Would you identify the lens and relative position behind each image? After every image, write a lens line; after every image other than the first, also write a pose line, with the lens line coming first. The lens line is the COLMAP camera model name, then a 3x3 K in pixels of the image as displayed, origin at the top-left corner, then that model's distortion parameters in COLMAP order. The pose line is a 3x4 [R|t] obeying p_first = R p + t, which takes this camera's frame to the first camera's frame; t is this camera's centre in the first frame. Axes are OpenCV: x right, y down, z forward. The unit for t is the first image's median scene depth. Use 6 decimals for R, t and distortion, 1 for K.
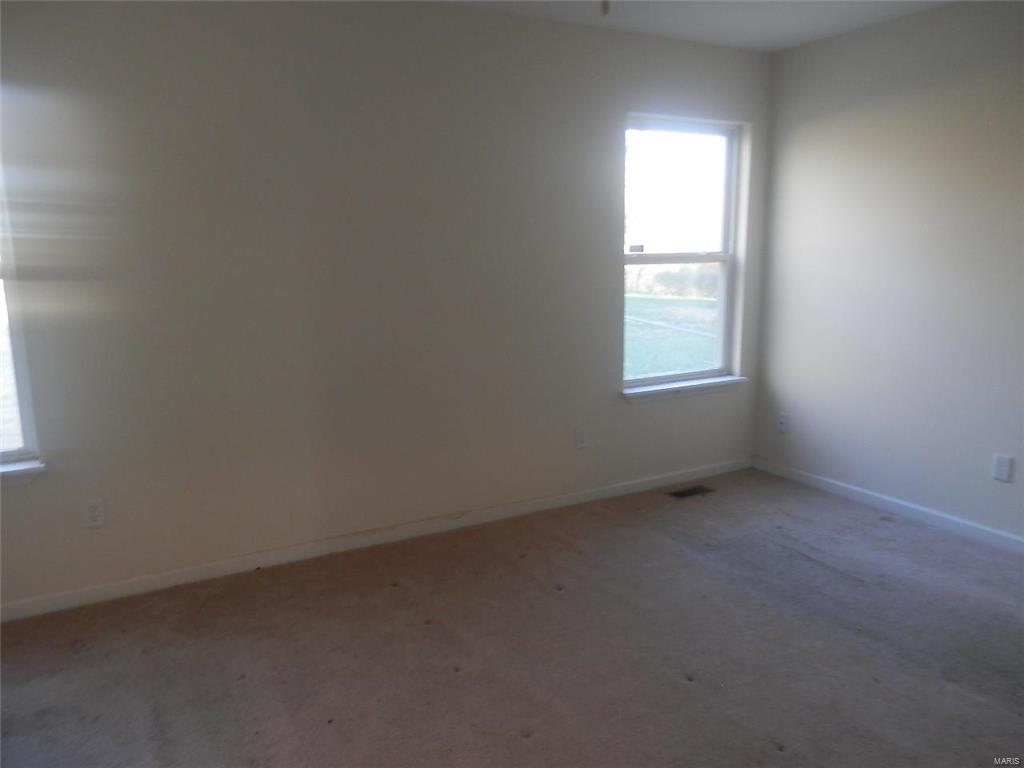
lens RADIAL K [[777.0, 0, 471.6], [0, 777.0, 397.4], [0, 0, 1]] dist [-0.001494, 0.015388]
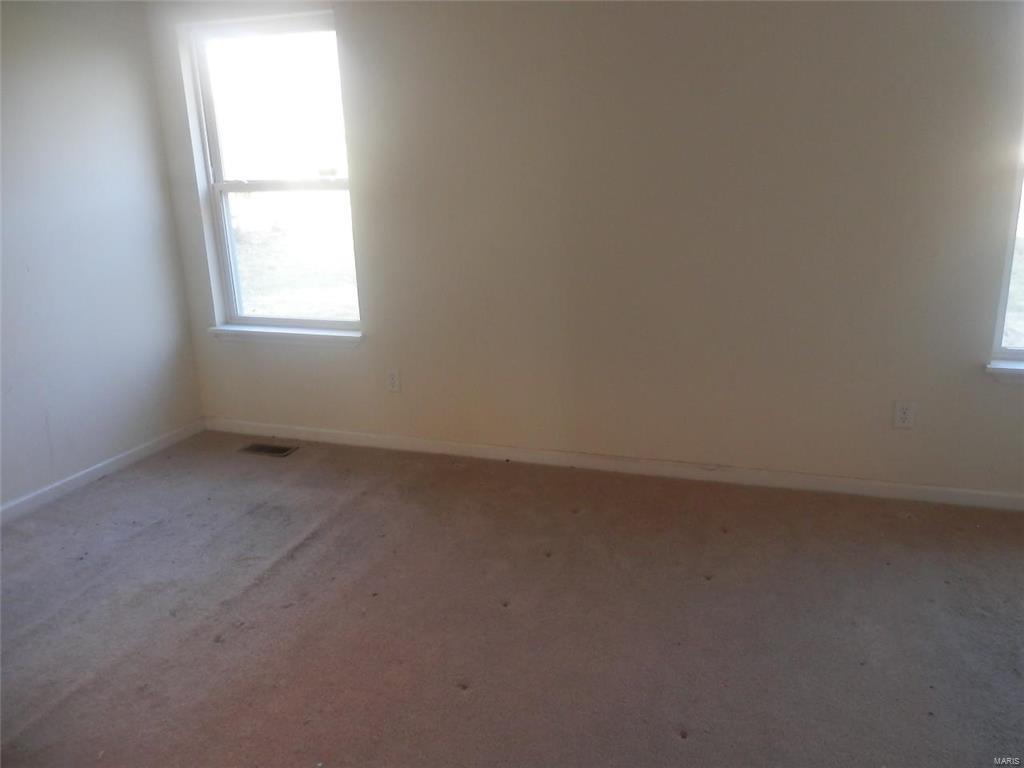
lens RADIAL K [[777.0, 0, 512.0], [0, 777.0, 382.6], [0, 0, 1]] dist [-0.001494, 0.015388]
pose [[0.675937, 0.194217, -0.710907, 0.761546], [-0.119983, 0.980780, 0.153864, -0.087914], [0.727127, -0.018706, 0.686249, 0.405369]]
